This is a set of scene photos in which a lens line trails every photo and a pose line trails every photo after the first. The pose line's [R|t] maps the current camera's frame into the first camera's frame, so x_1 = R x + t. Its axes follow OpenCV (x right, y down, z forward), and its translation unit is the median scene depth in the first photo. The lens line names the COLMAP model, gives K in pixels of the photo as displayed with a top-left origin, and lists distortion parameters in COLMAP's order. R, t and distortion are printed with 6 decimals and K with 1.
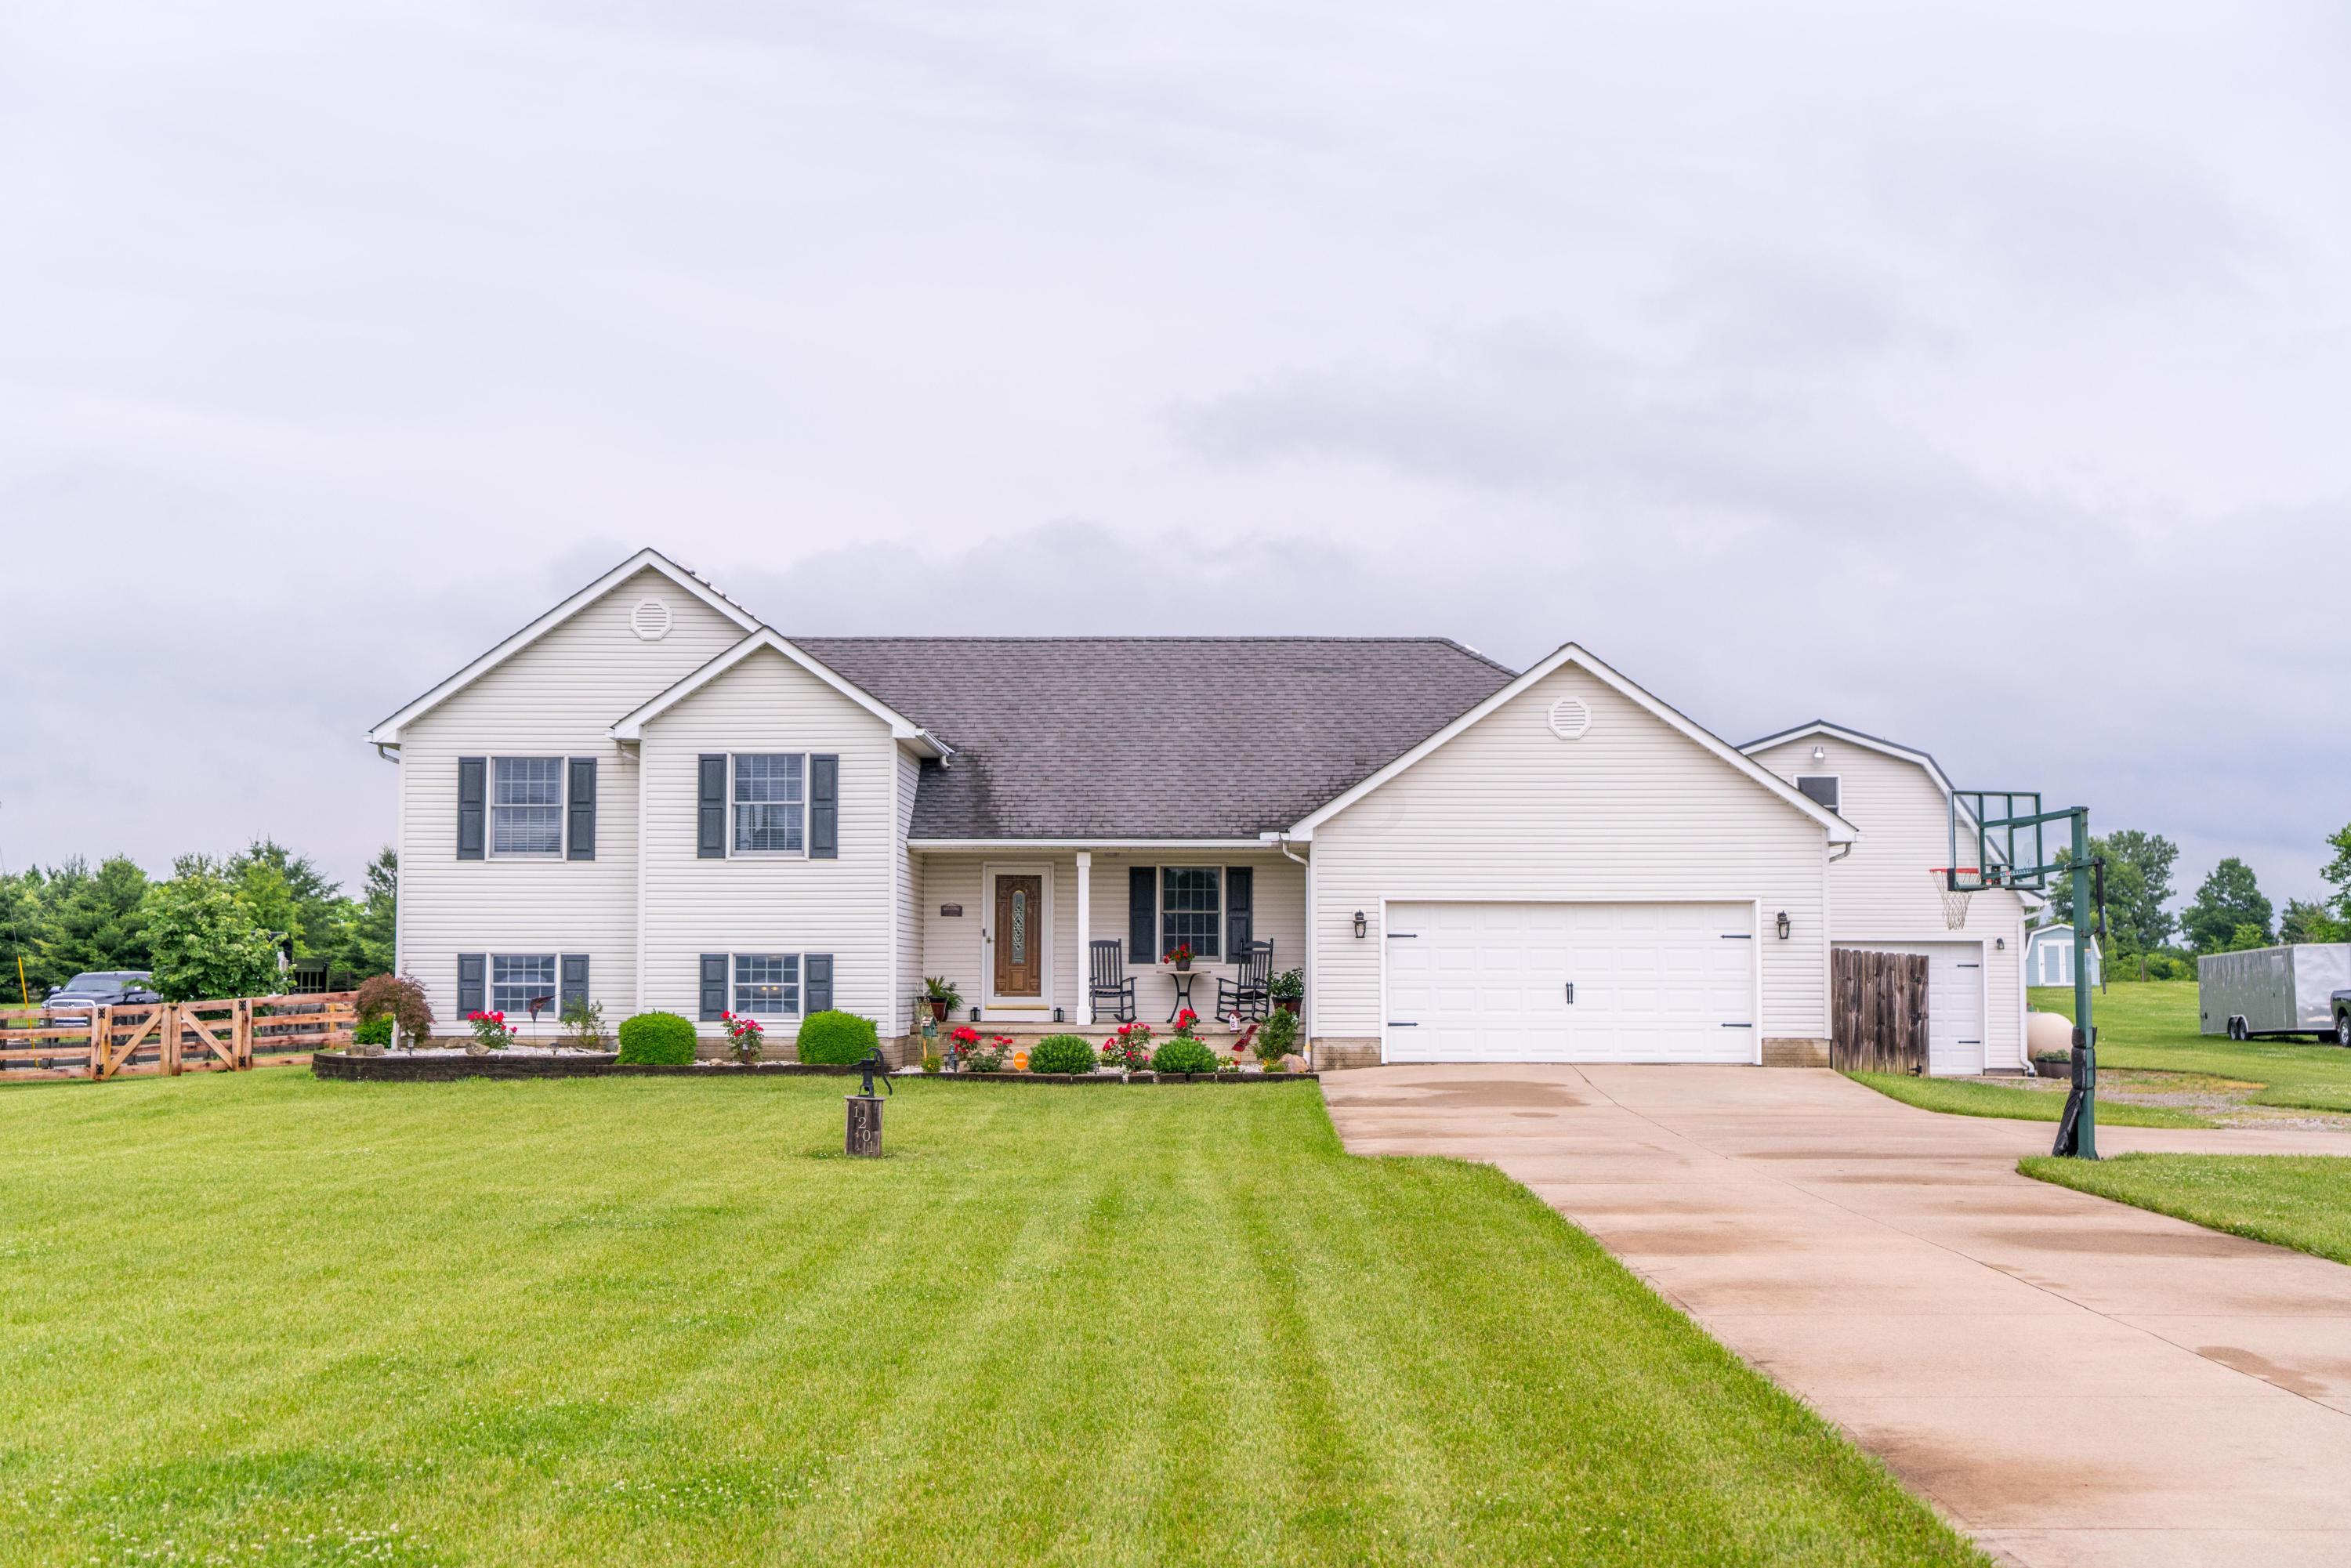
lens RADIAL K [[3312.2, 0, 1175.5], [0, 3312.2, 784.0], [0, 0, 1]] dist [-0.050109, -0.021146]
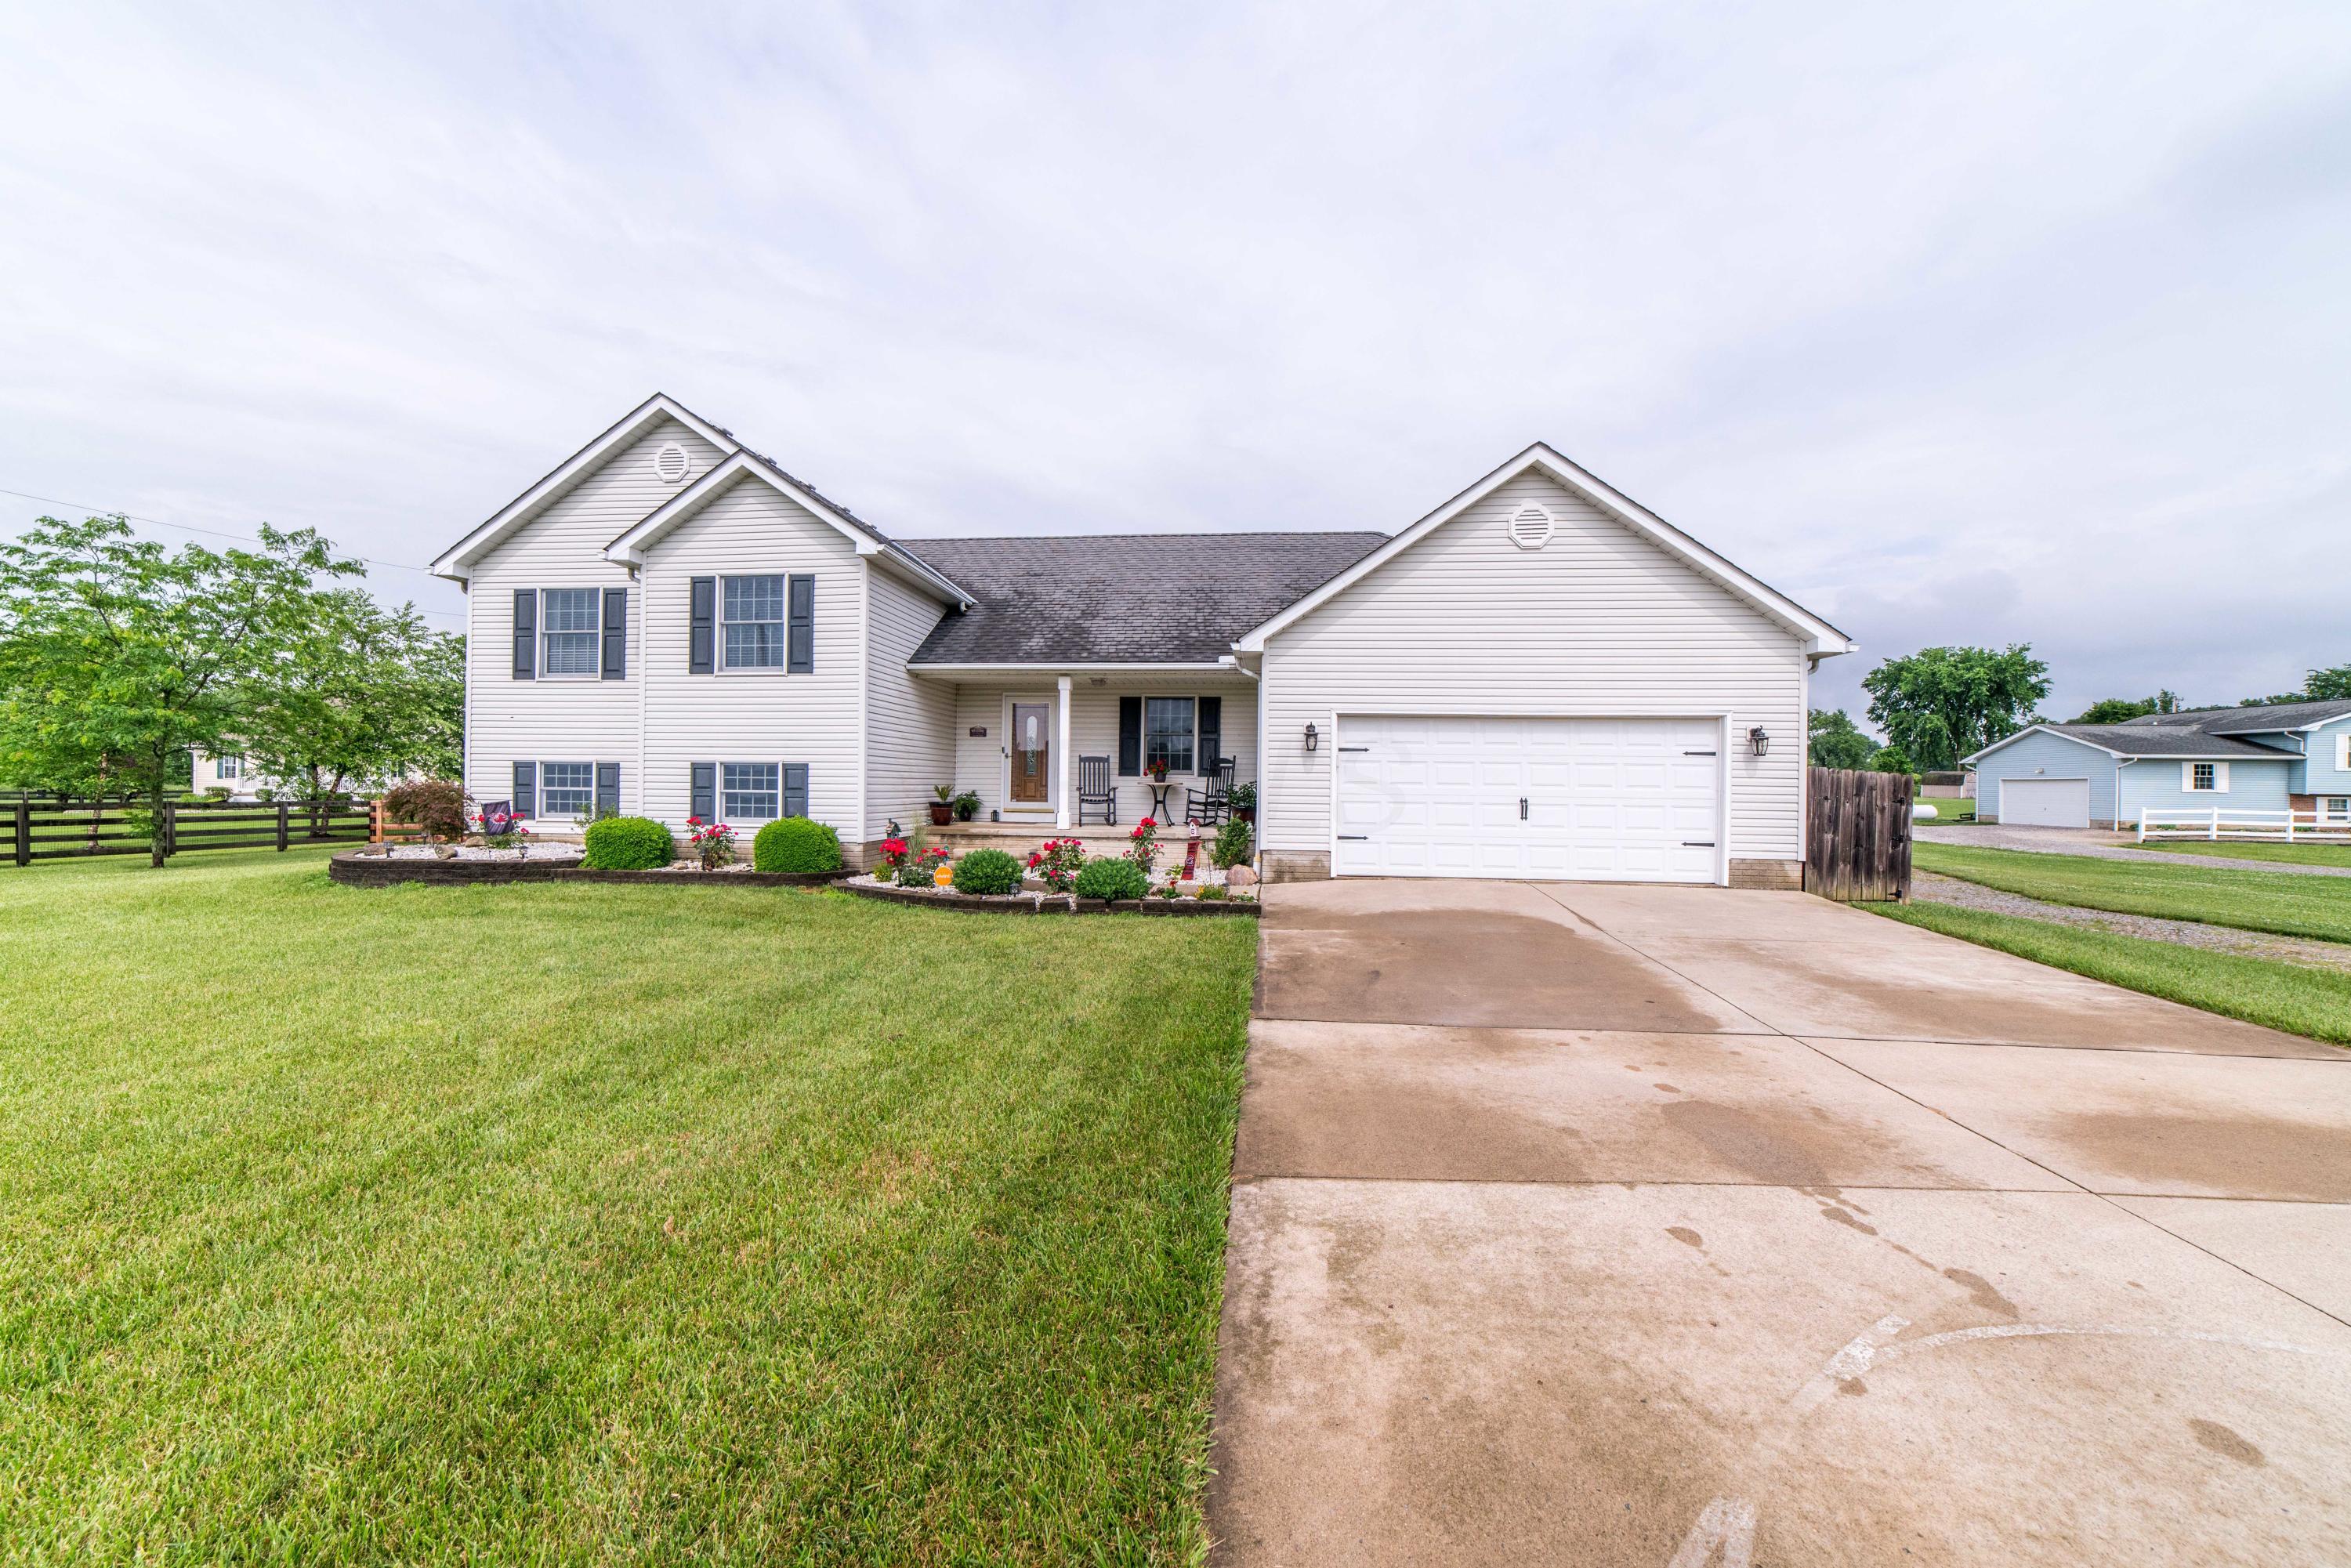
lens RADIAL K [[925.9, 0, 1176.4], [0, 925.9, 791.2], [0, 0, 1]] dist [-0.032890, 0.012901]
pose [[0.996510, 0.010912, -0.082753, 0.038295], [-0.005476, 0.997829, 0.065638, 0.040183], [0.083290, -0.064955, 0.994406, 0.714162]]
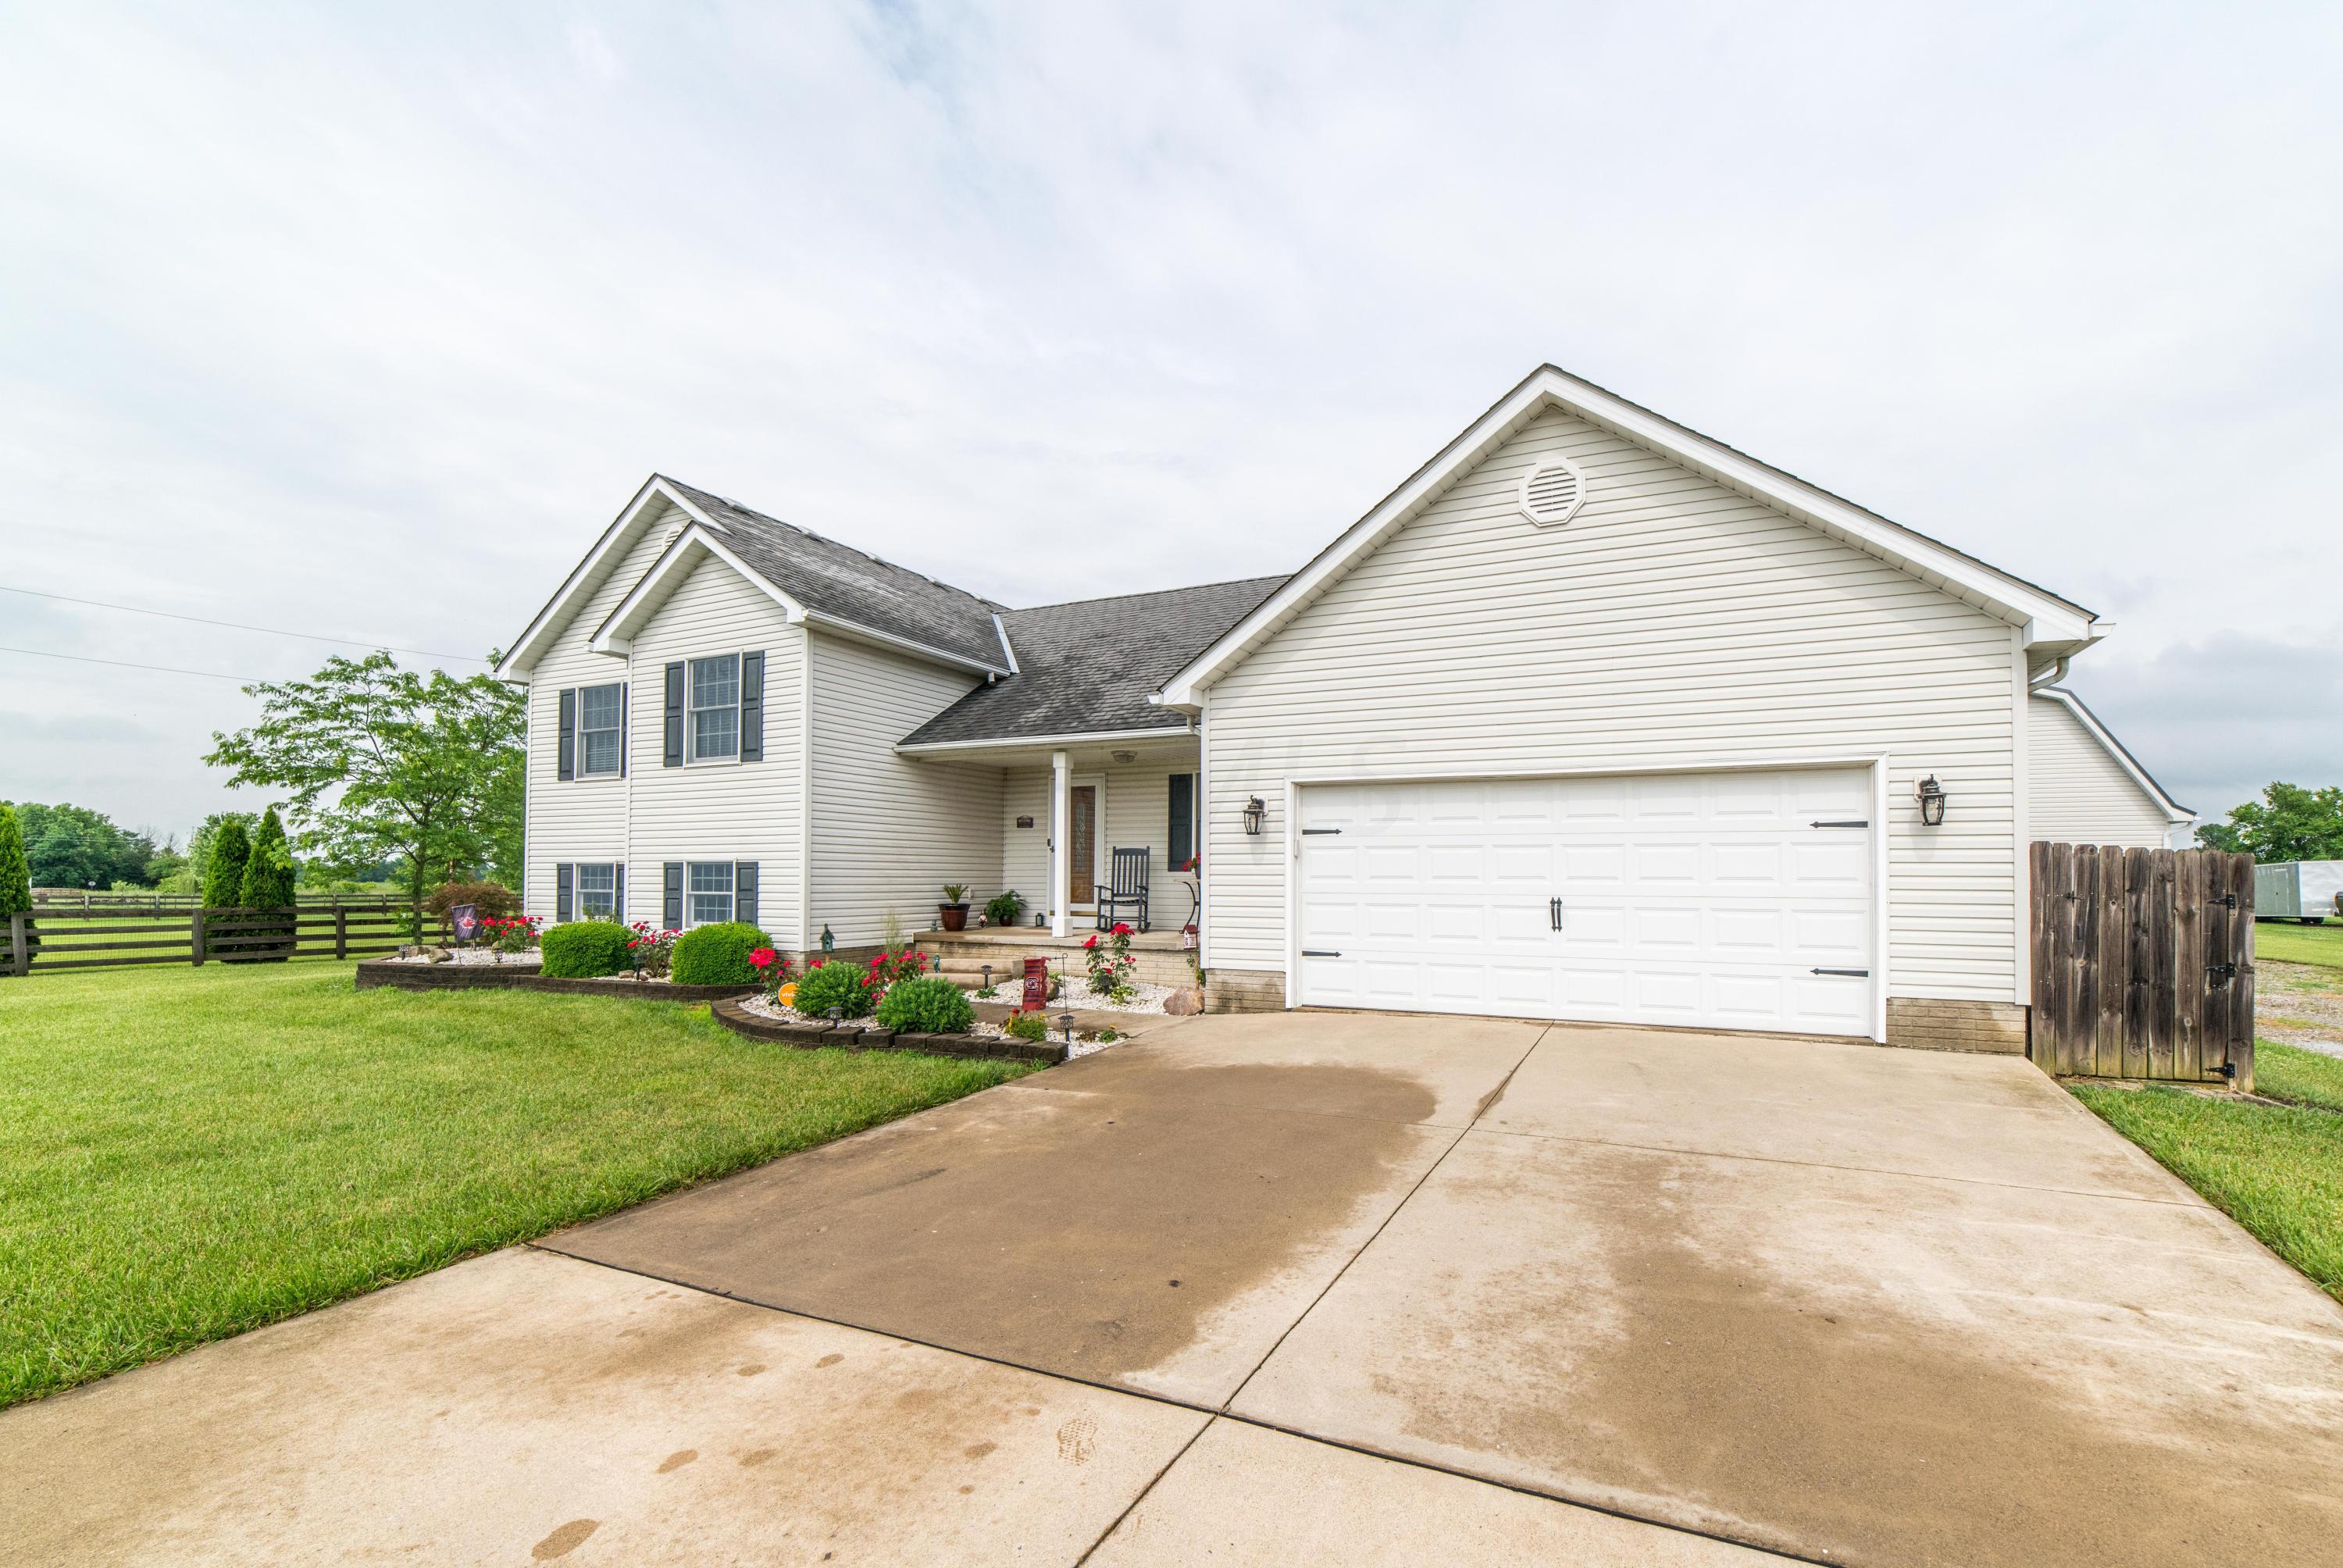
lens RADIAL K [[1014.6, 0, 1283.6], [0, 1014.6, 869.2], [0, 0, 1]] dist [-0.029857, 0.010666]
pose [[0.924685, -0.002557, -0.380724, 0.144889], [0.021081, 0.998787, 0.044493, 0.043808], [0.380148, -0.049168, 0.923618, 0.788829]]
